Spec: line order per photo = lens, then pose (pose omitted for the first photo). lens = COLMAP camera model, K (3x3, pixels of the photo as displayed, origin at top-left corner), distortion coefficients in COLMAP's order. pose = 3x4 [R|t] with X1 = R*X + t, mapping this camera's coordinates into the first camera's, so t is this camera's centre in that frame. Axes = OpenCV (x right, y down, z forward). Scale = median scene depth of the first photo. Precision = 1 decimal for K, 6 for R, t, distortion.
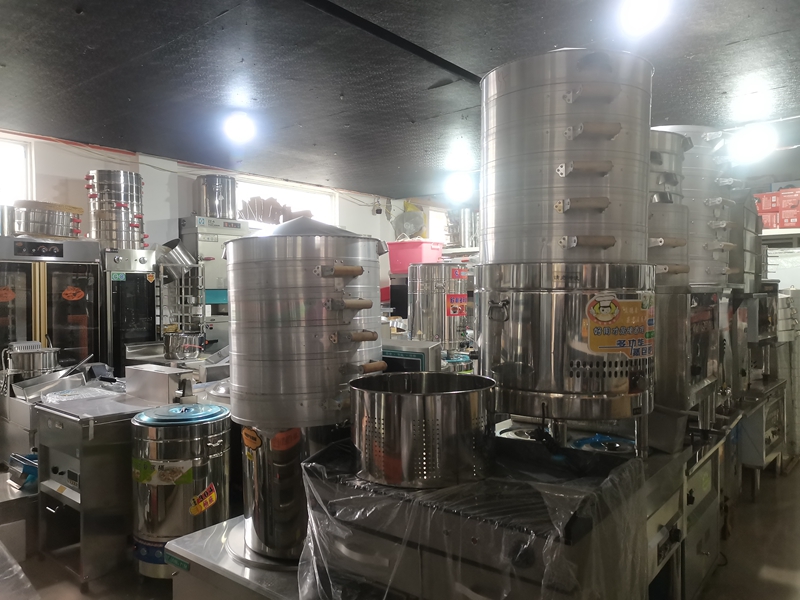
lens RADIAL K [[609.5, 0, 400.0], [0, 609.5, 300.0], [0, 0, 1]] dist [0.050183, -0.040375]
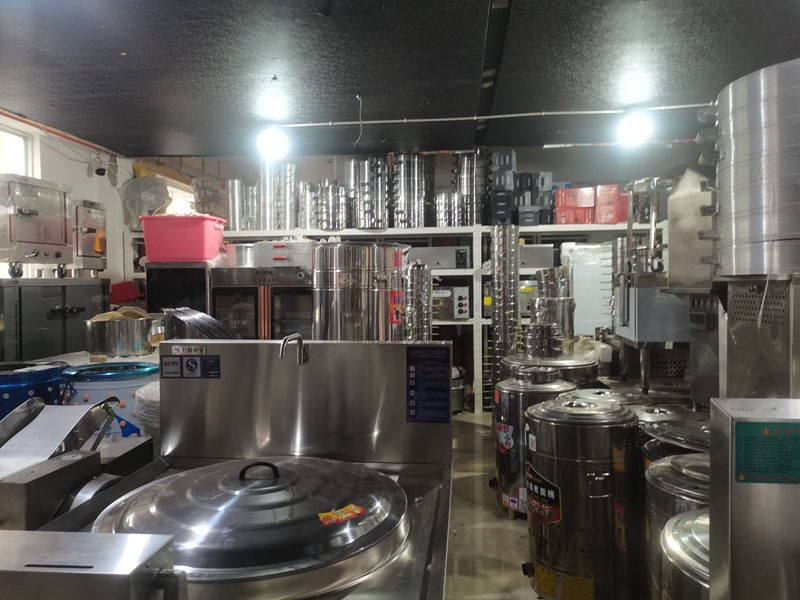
lens RADIAL K [[613.2, 0, 400.5], [0, 613.2, 298.3], [0, 0, 1]] dist [0.052970, -0.039507]
pose [[0.829421, -0.013743, 0.558455, -0.230881], [0.013431, 0.999899, 0.004658, -0.003288], [-0.558463, 0.003637, 0.829522, 0.371079]]
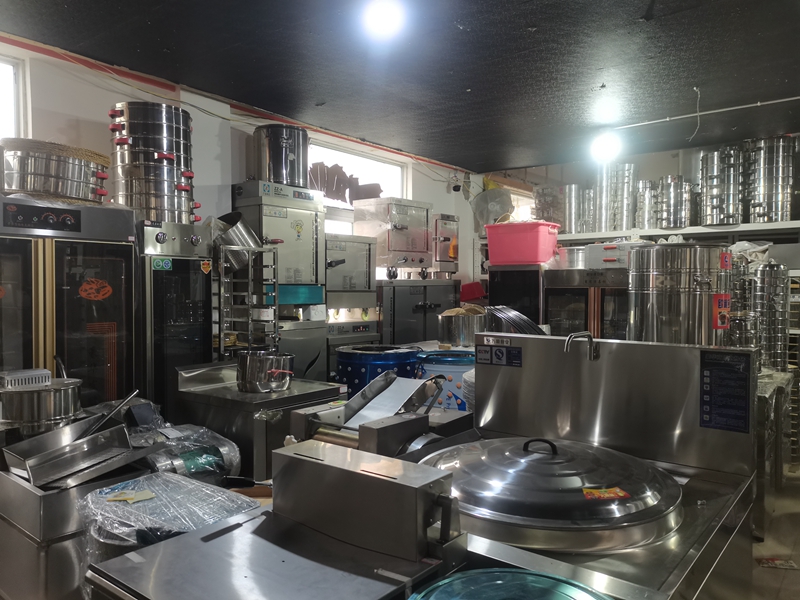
lens RADIAL K [[609.5, 0, 400.0], [0, 609.5, 300.0], [0, 0, 1]] dist [0.050183, -0.040375]
pose [[0.999344, 0.004500, 0.035931, -0.216681], [-0.004672, 0.999978, 0.004723, -0.003623], [-0.035909, -0.004888, 0.999343, 0.320013]]
